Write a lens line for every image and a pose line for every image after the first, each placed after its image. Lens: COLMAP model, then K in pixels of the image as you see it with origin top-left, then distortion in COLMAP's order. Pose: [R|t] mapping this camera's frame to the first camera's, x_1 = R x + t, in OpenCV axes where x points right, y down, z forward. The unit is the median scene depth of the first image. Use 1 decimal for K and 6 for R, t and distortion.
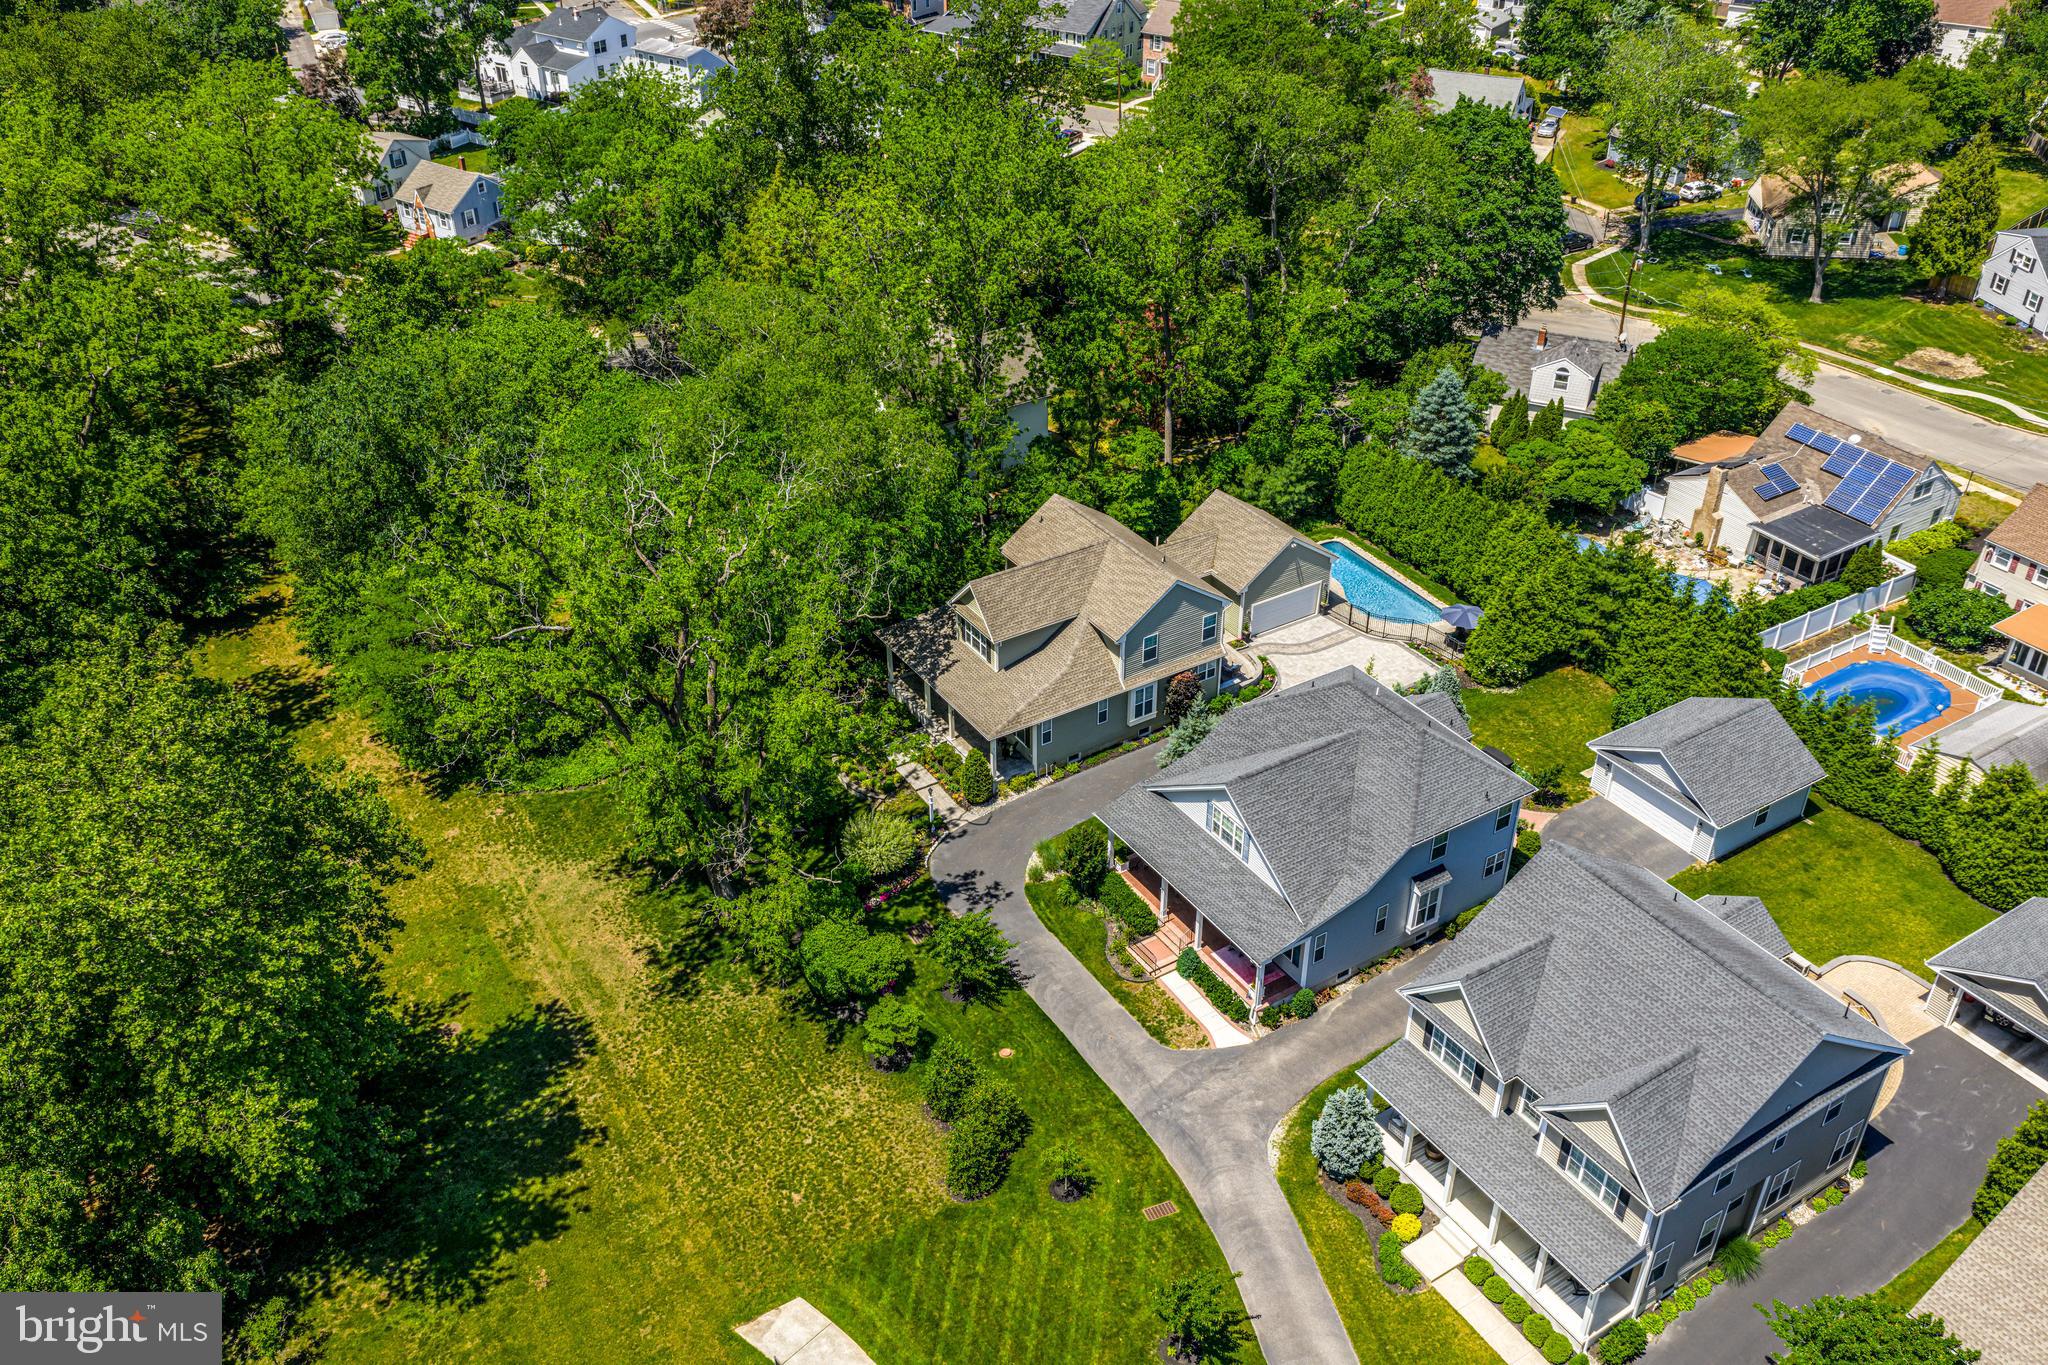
lens RADIAL K [[1690.0, 0, 1024.0], [0, 1690.0, 682.5], [0, 0, 1]] dist [0.006340, -0.012807]
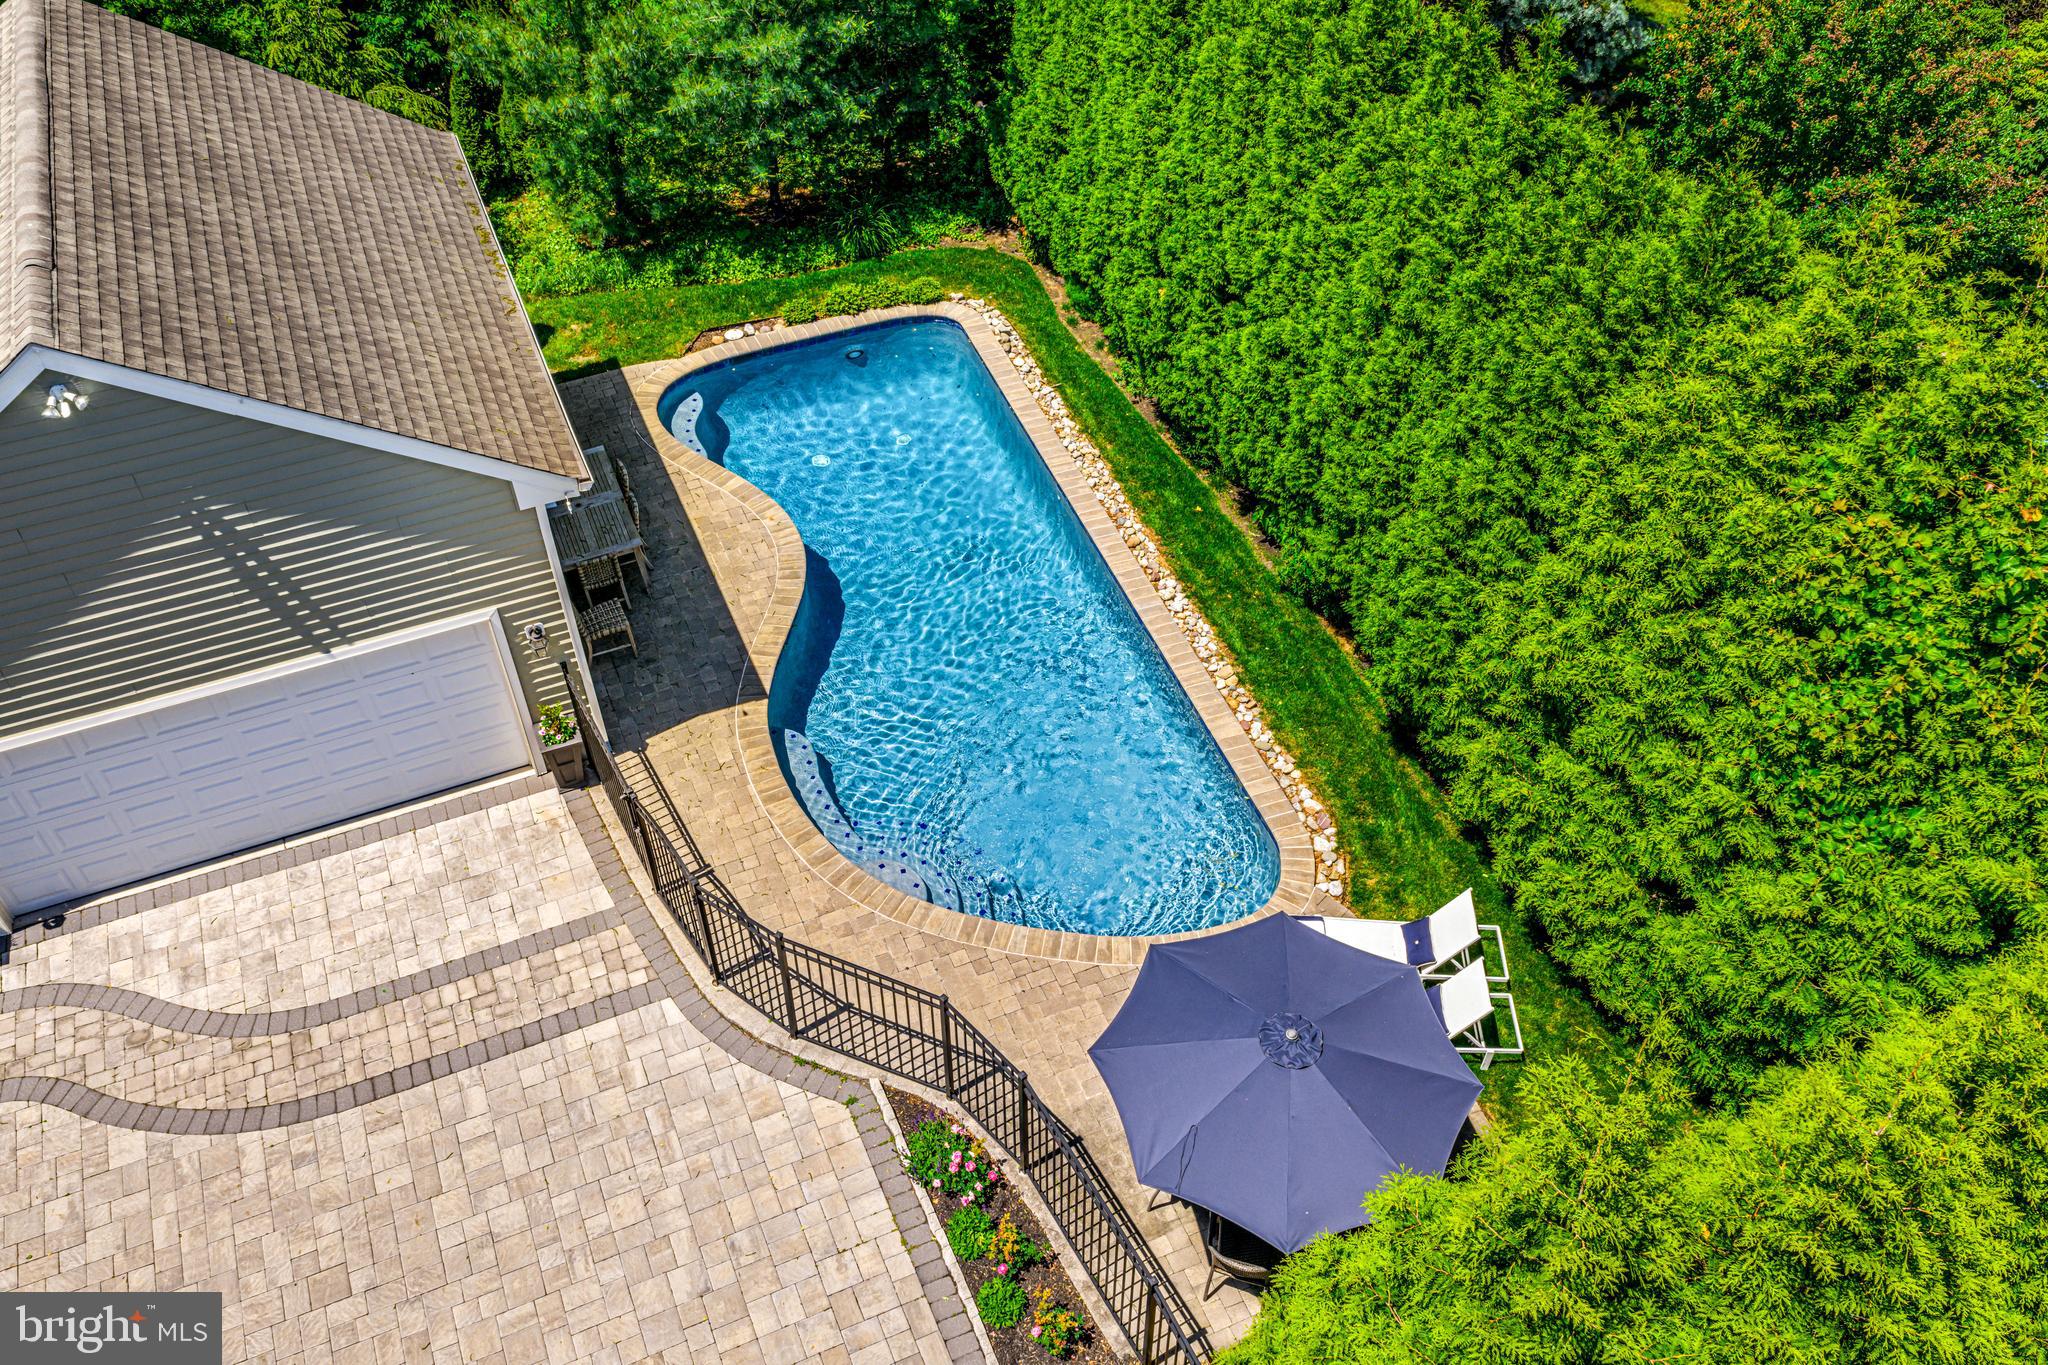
lens RADIAL K [[1690.0, 0, 1024.0], [0, 1690.0, 682.5], [0, 0, 1]] dist [0.006340, -0.012807]
pose [[0.987867, 0.103128, -0.116116, 0.243642], [-0.077167, 0.974809, 0.209266, -0.090986], [0.134772, -0.197766, 0.970940, 0.844549]]
